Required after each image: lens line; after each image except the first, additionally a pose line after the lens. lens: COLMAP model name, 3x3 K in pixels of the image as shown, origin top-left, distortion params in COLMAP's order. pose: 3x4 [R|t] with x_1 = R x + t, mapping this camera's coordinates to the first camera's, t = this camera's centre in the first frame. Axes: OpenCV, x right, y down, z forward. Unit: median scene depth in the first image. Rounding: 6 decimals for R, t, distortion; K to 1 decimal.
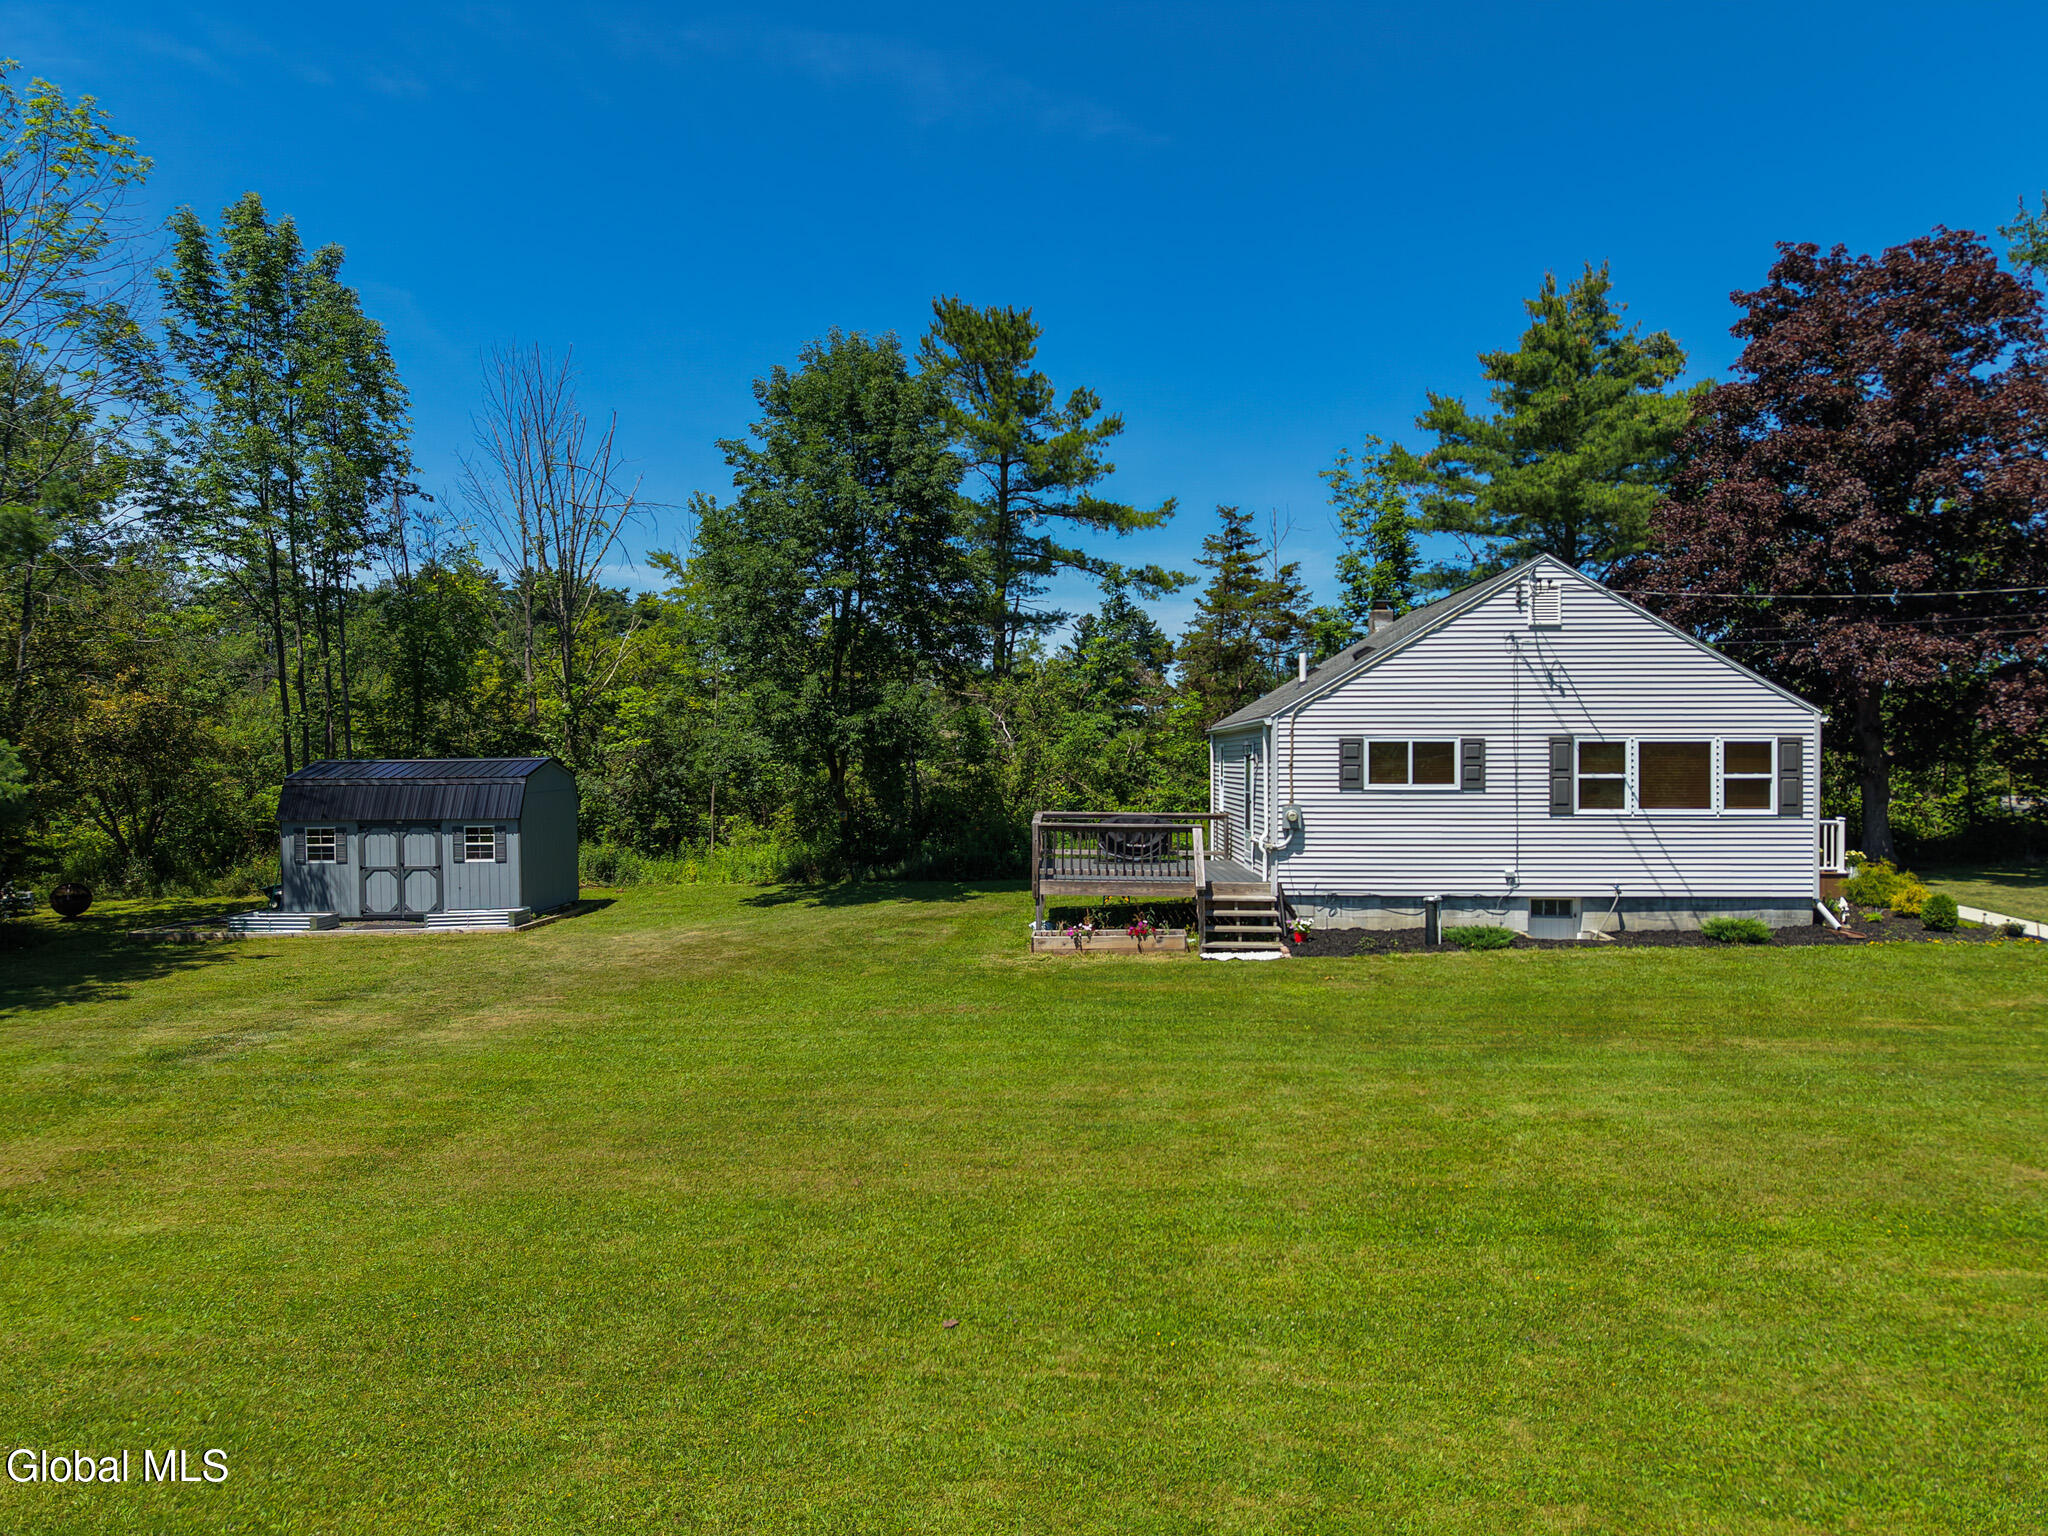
lens RADIAL K [[1395.4, 0, 1027.5], [0, 1395.4, 762.5], [0, 0, 1]] dist [0.022764, -0.002816]
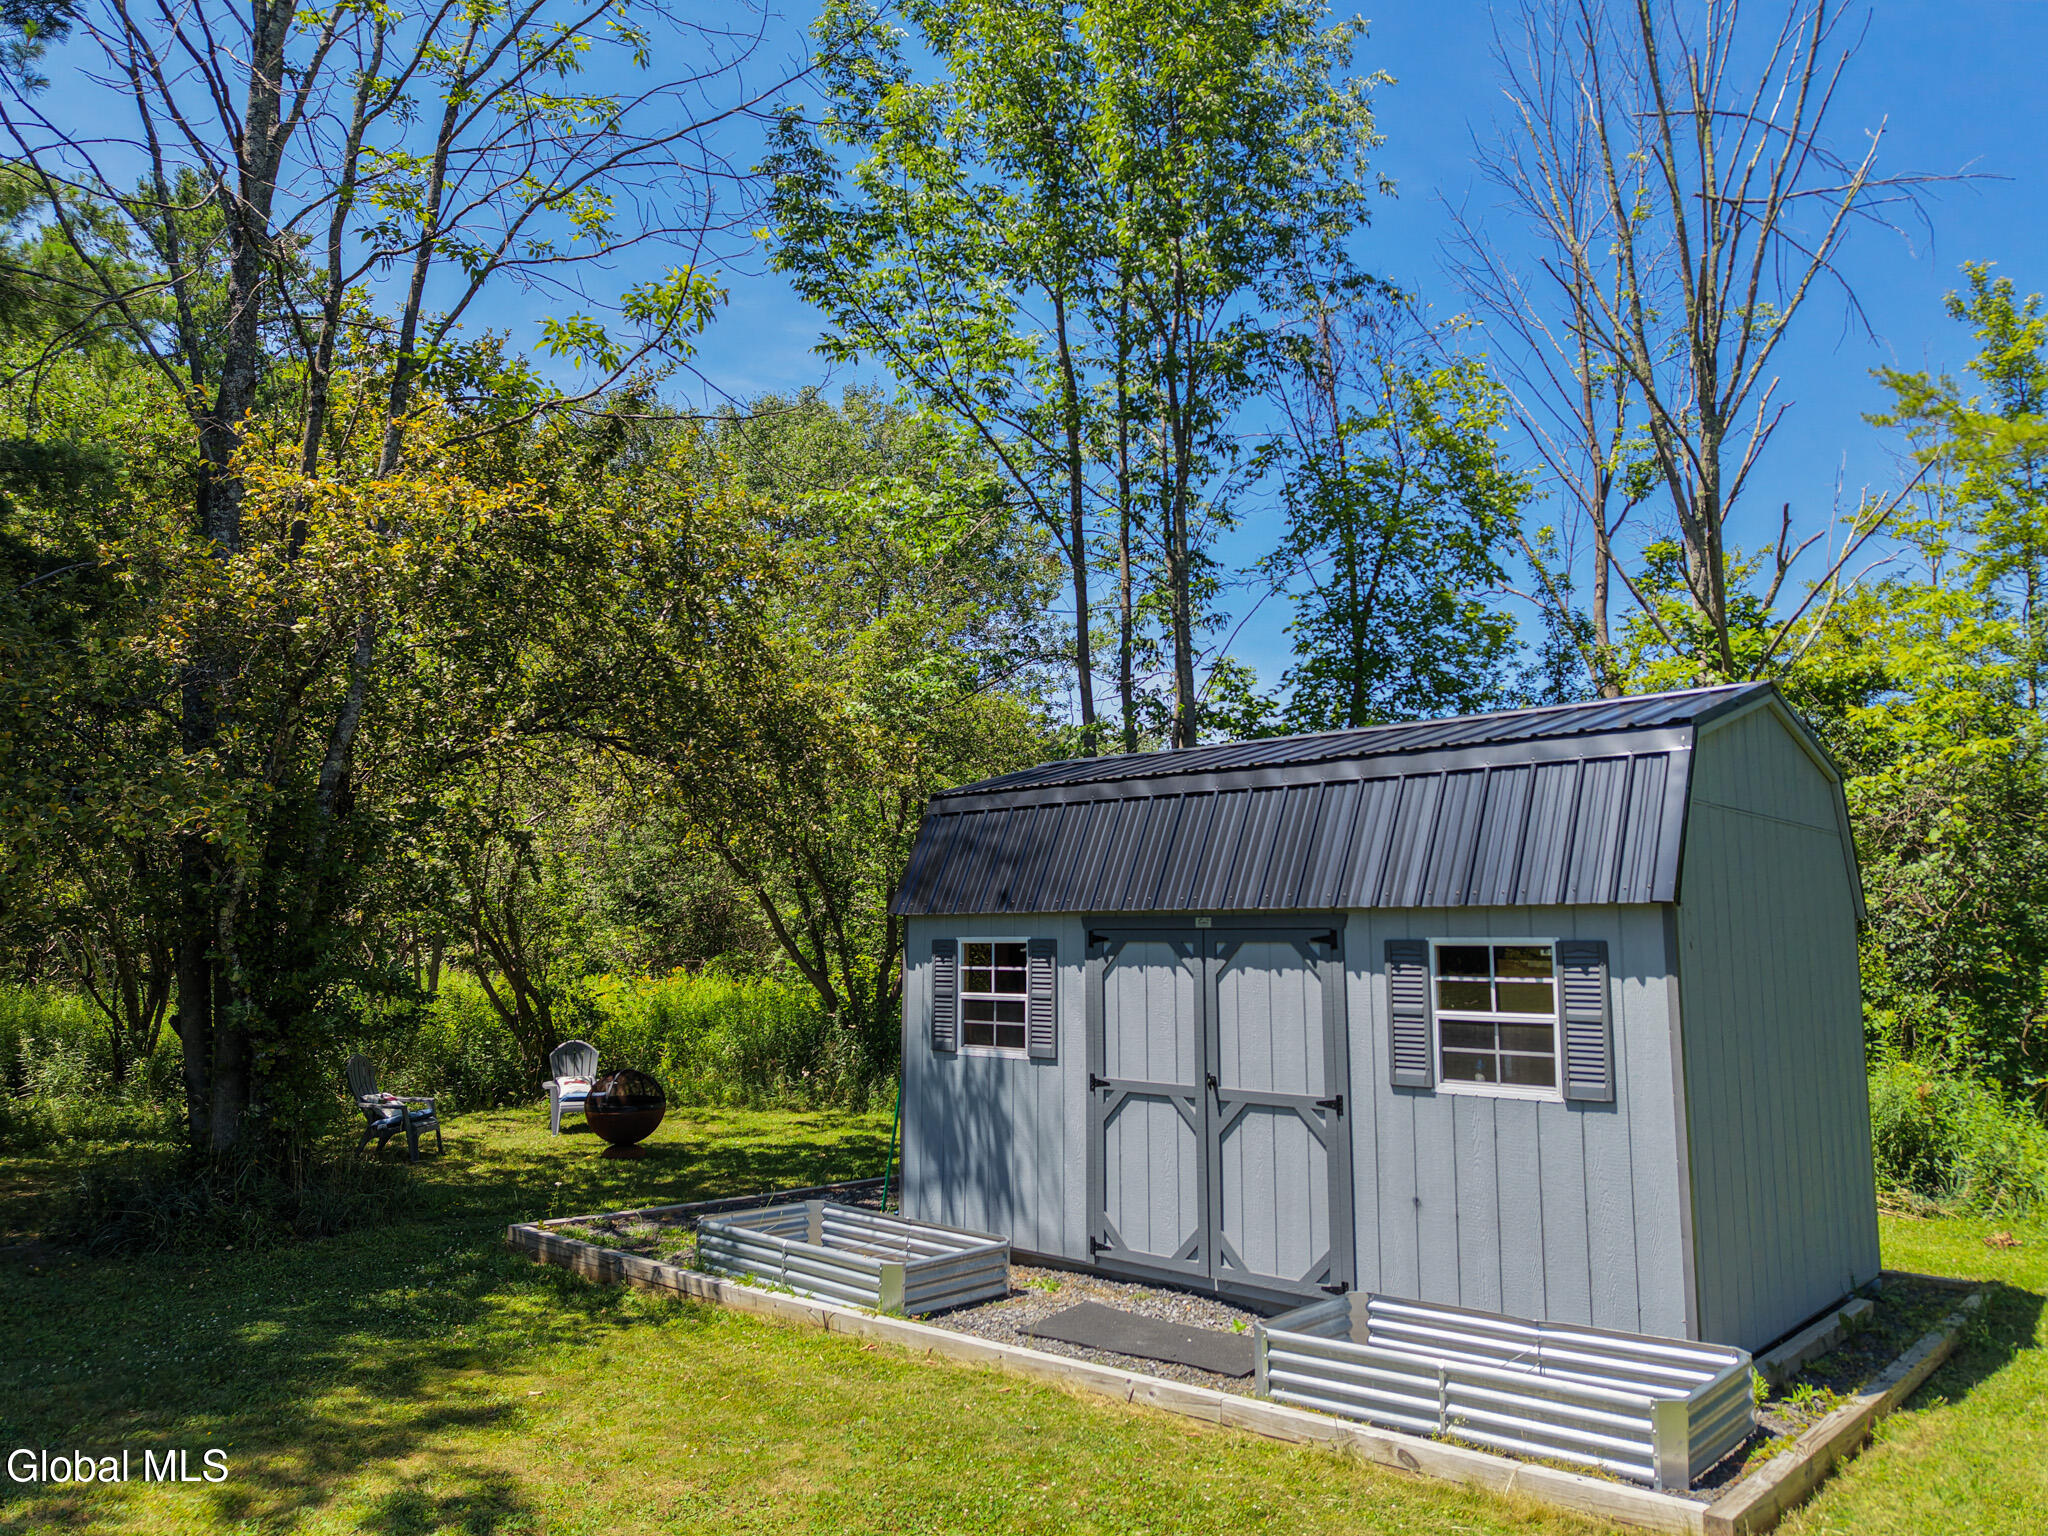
lens RADIAL K [[1395.4, 0, 1024.8], [0, 1395.4, 754.8], [0, 0, 1]] dist [0.022764, -0.002816]
pose [[0.763528, -0.074786, -0.641429, -0.298130], [-0.022551, 0.989578, -0.142221, 0.049905], [0.645380, 0.123055, 0.753884, 0.768043]]
